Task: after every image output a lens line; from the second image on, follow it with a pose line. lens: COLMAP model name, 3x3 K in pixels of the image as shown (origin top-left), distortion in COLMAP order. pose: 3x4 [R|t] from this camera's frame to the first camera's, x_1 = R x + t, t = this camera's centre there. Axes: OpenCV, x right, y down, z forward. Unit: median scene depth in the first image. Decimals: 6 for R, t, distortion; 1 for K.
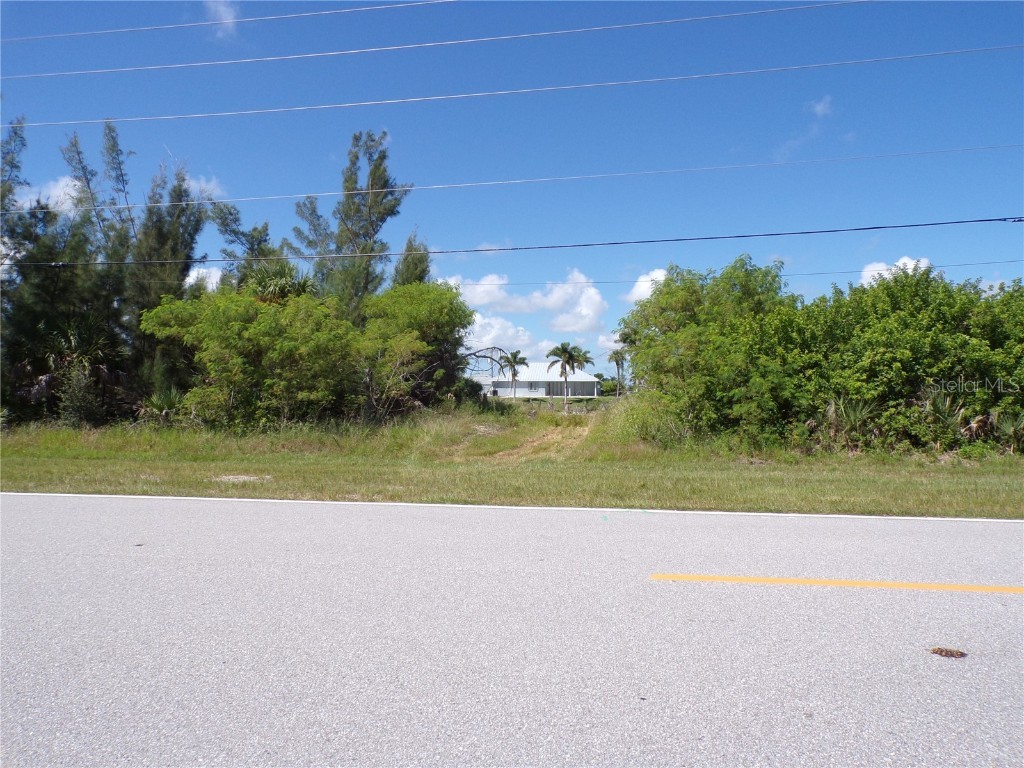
lens RADIAL K [[696.5, 0, 512.0], [0, 696.5, 384.0], [0, 0, 1]] dist [0.046767, 0.000909]
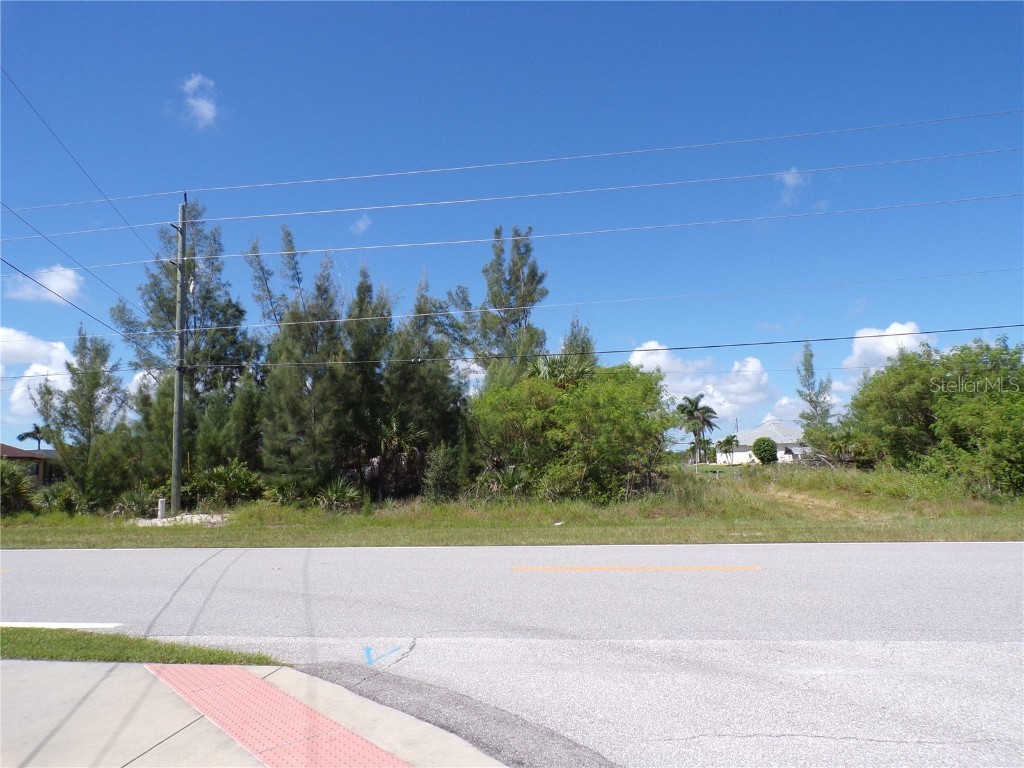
lens RADIAL K [[713.5, 0, 513.2], [0, 713.5, 378.2], [0, 0, 1]] dist [-0.004776, 0.008744]
pose [[0.999514, -0.025847, 0.017448, -0.240898], [0.027638, 0.993350, -0.111766, -0.002342], [-0.014443, 0.112194, 0.993581, -0.079729]]
